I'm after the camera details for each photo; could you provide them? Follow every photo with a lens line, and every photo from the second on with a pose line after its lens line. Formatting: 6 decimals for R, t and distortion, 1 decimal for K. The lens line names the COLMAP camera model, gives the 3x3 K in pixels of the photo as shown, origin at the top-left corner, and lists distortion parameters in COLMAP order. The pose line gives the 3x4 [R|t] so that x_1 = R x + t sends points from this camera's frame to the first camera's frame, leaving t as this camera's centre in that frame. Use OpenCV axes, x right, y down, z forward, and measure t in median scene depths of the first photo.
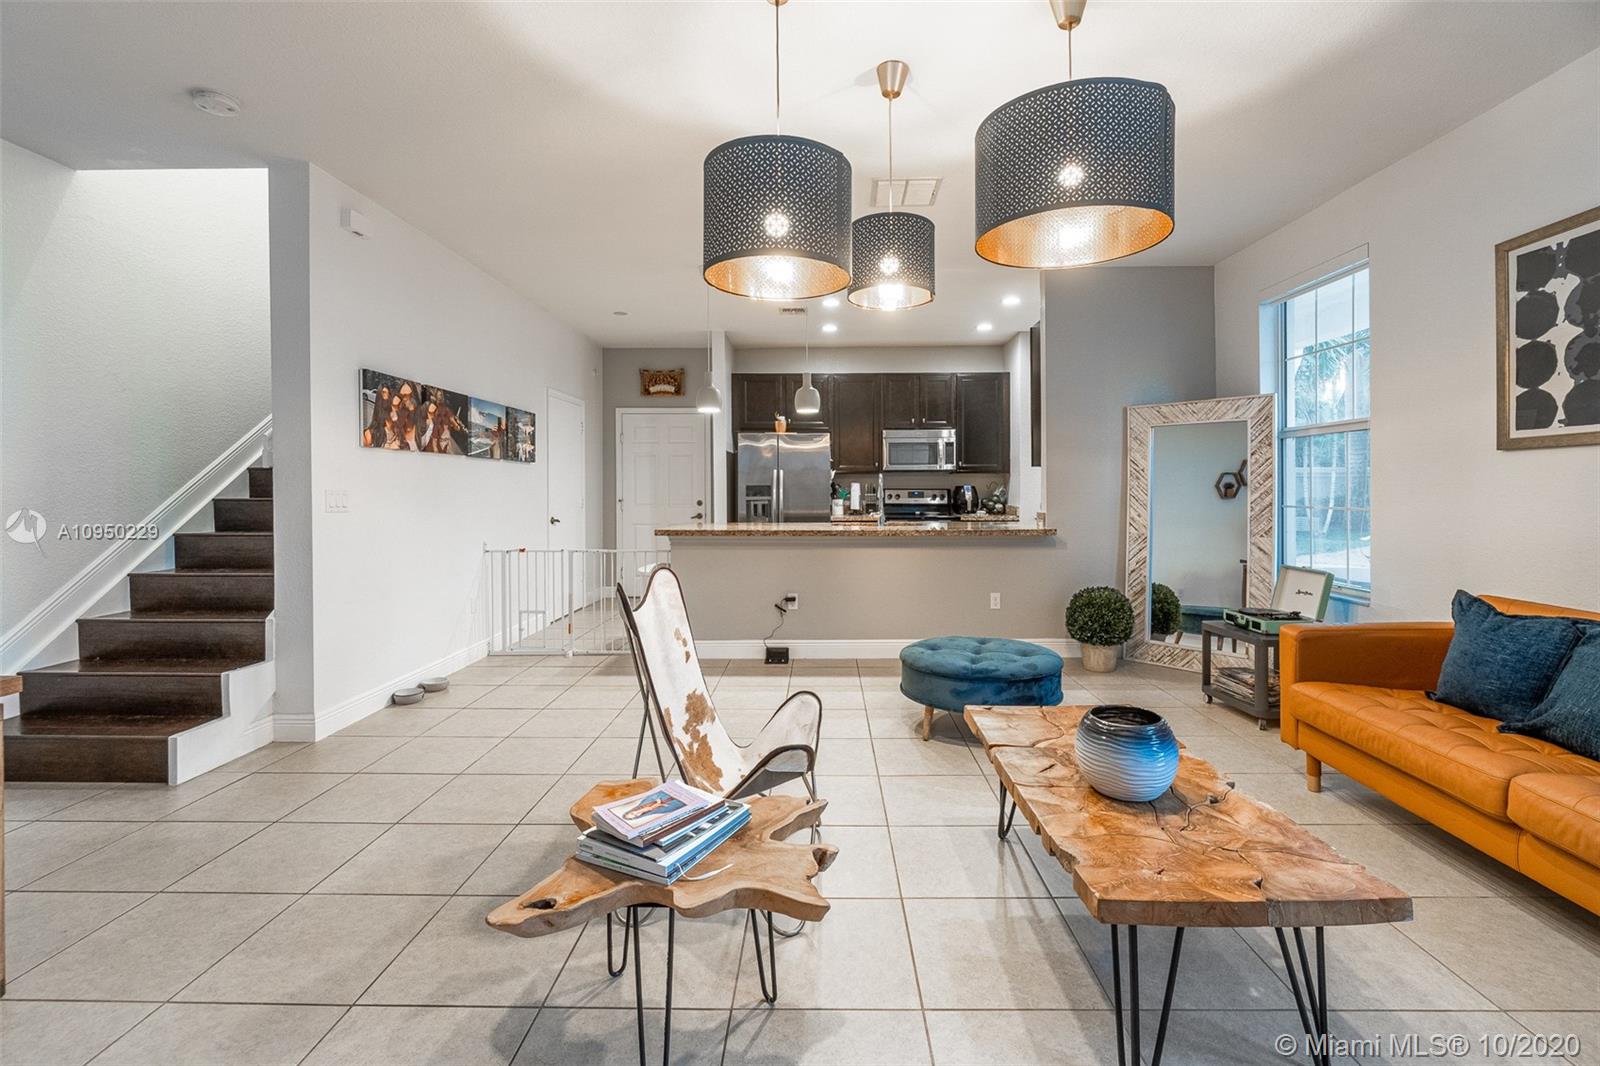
lens RADIAL K [[693.3, 0, 796.7], [0, 693.3, 490.2], [0, 0, 1]] dist [-0.004948, 0.000133]
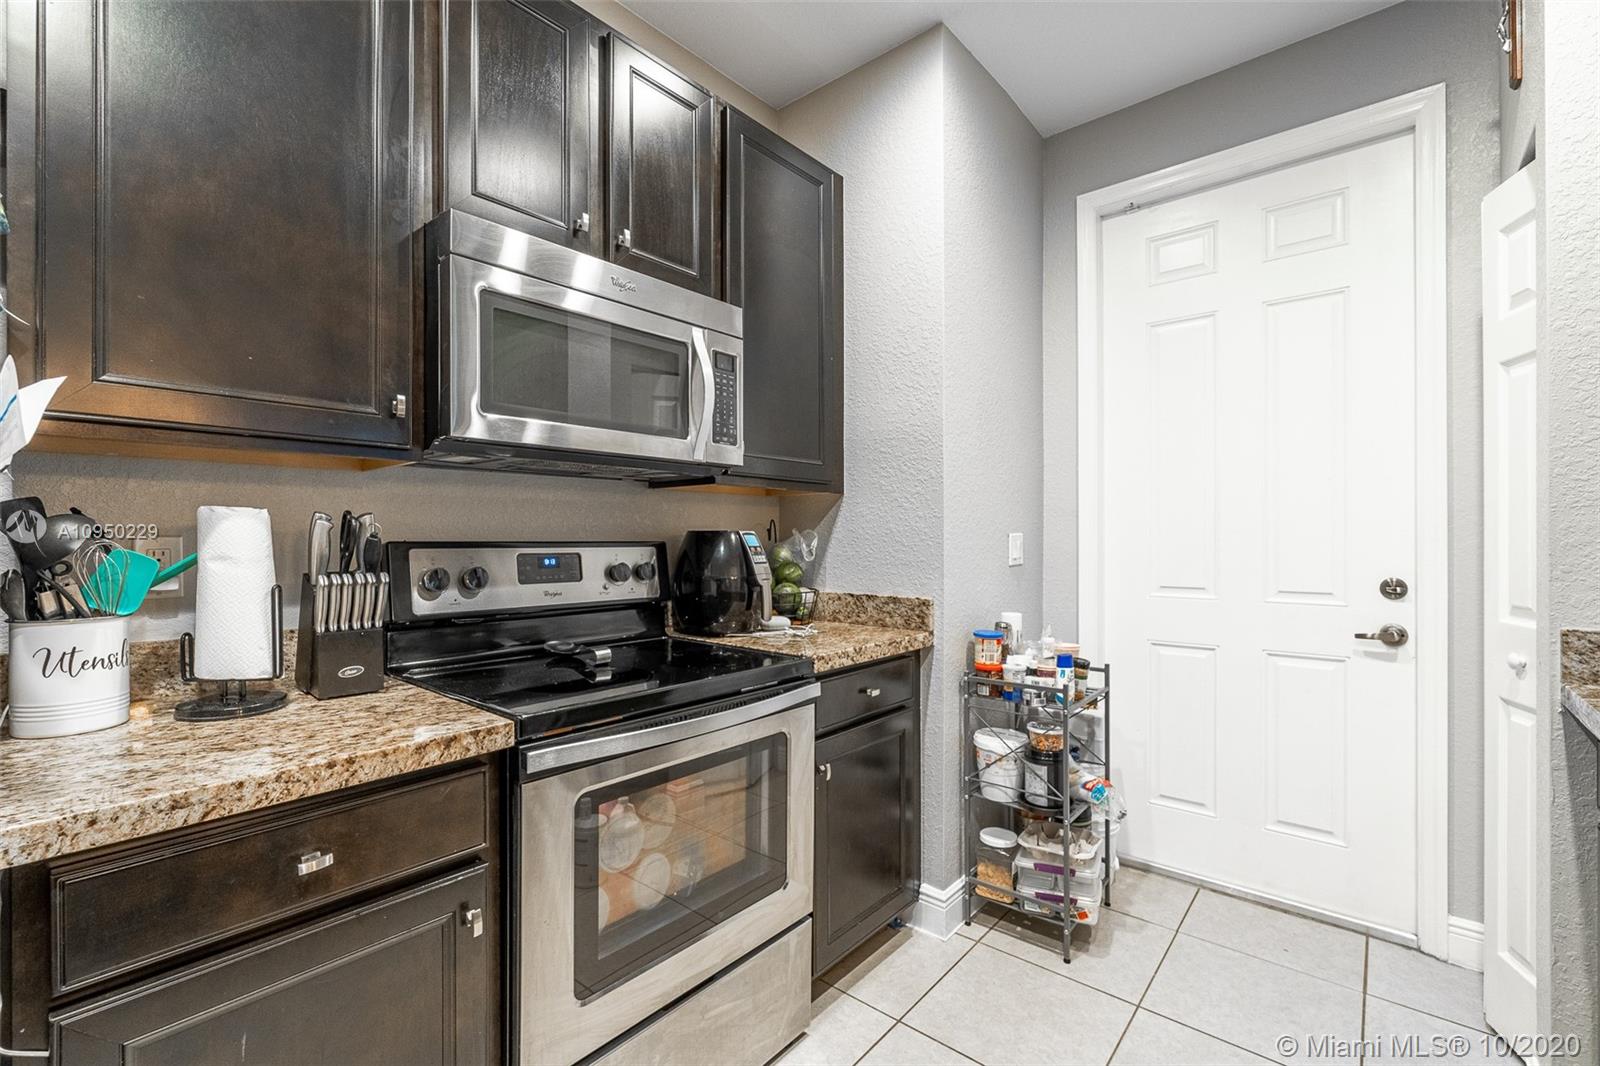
lens RADIAL K [[693.3, 0, 788.9], [0, 693.3, 541.1], [0, 0, 1]] dist [-0.004948, 0.000133]
pose [[0.609780, -0.003320, 0.792564, 0.056737], [0.002632, 0.999994, 0.002164, -0.004051], [-0.792566, 0.000767, 0.609785, 1.210393]]
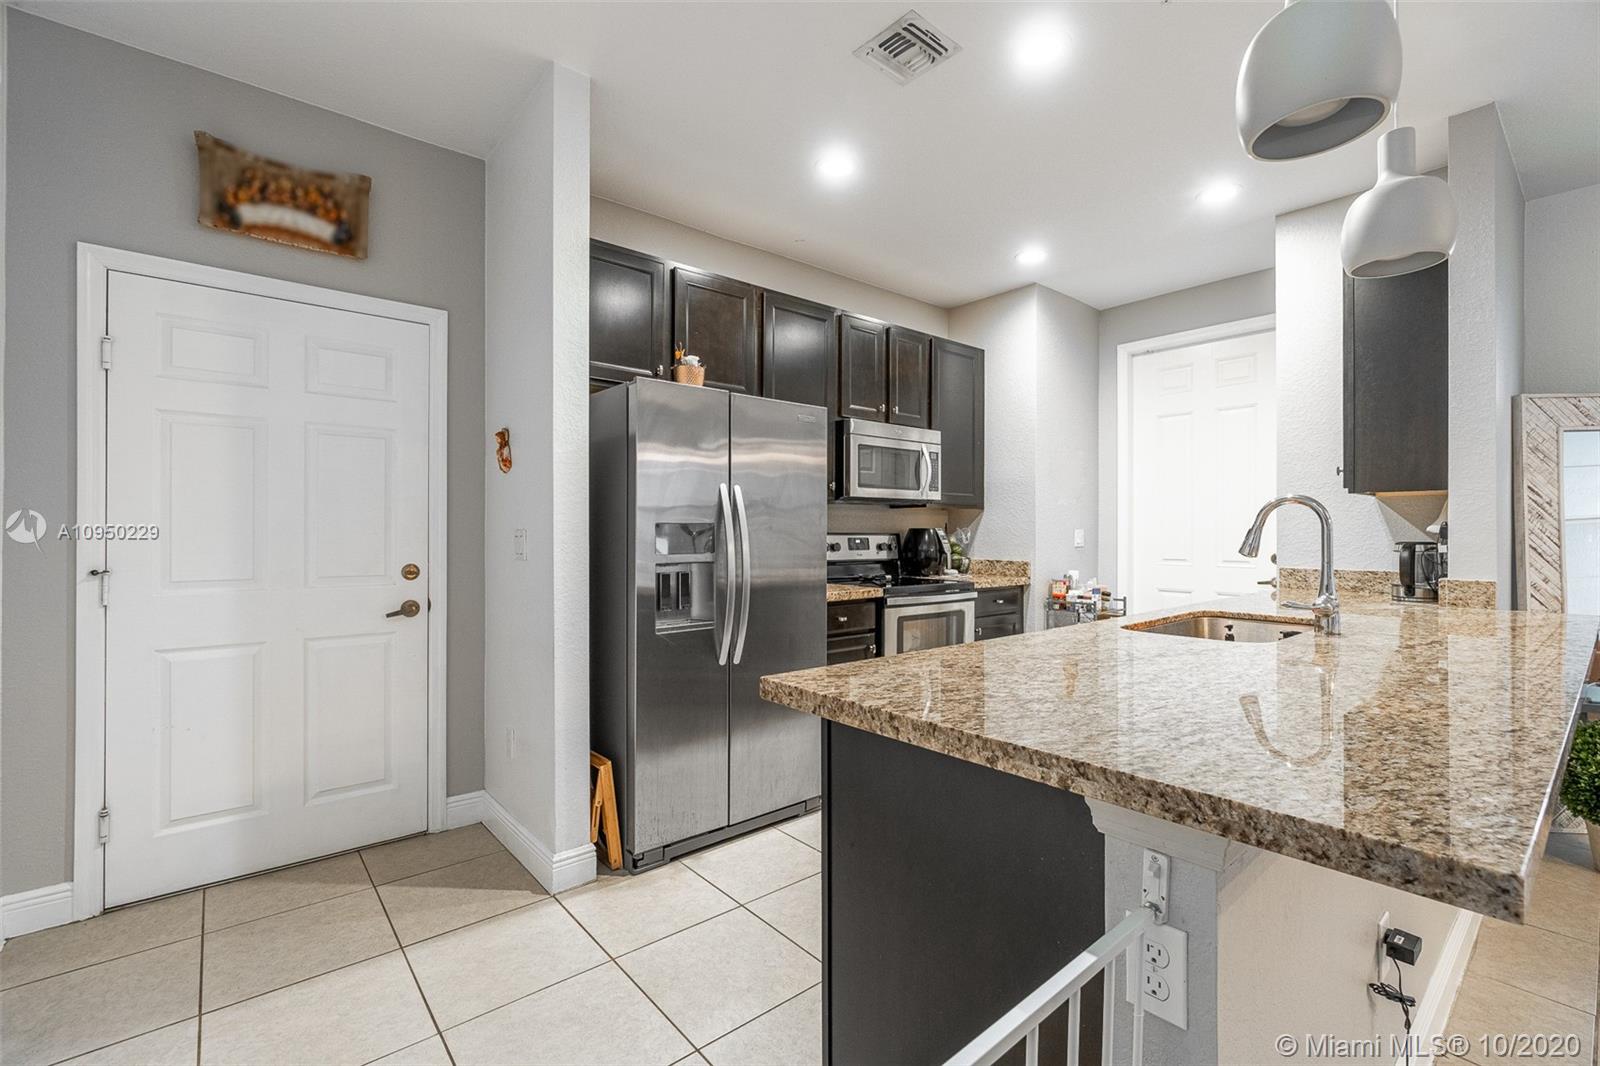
lens RADIAL K [[693.3, 0, 768.2], [0, 693.3, 532.8], [0, 0, 1]] dist [-0.004948, 0.000133]
pose [[0.753802, 0.001925, 0.657099, -0.370690], [-0.001134, 0.999998, -0.001628, -0.002026], [-0.657101, 0.000482, 0.753803, 0.961276]]
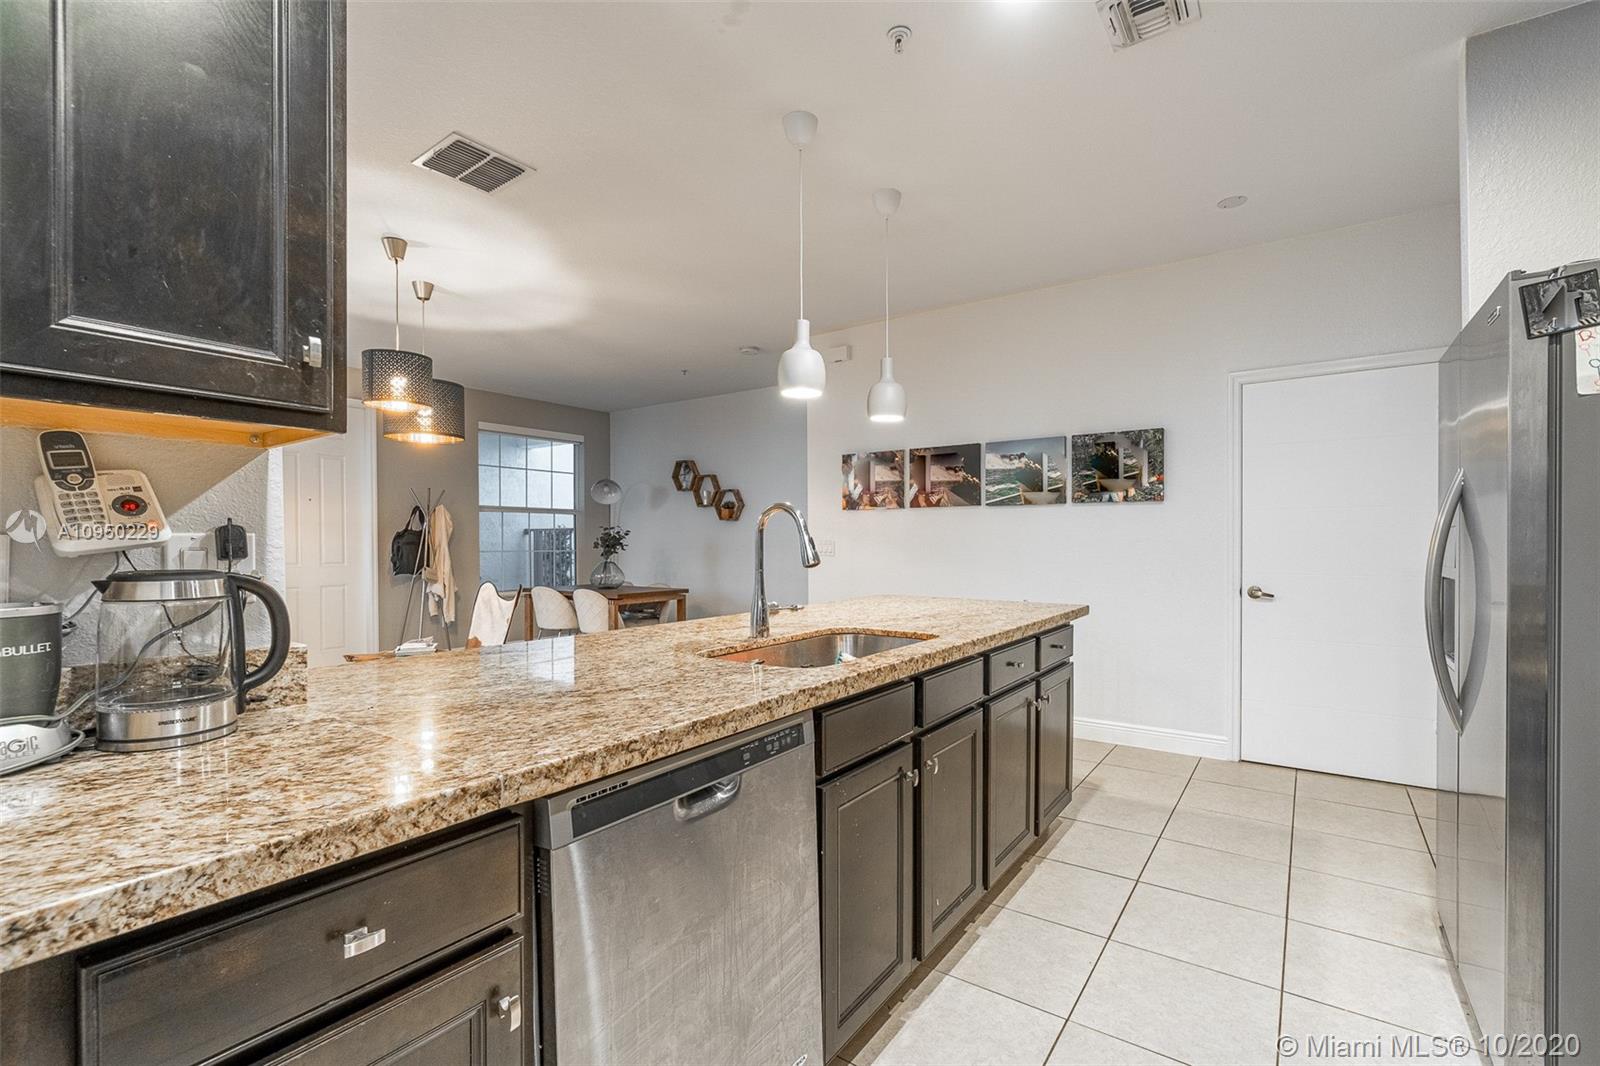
lens RADIAL K [[693.3, 0, 809.7], [0, 693.3, 540.2], [0, 0, 1]] dist [-0.004948, 0.000133]
pose [[-0.539339, 0.003384, -0.842082, 0.447669], [0.002971, 0.999993, 0.002115, -0.004278], [0.842084, -0.001361, -0.539345, 1.285387]]
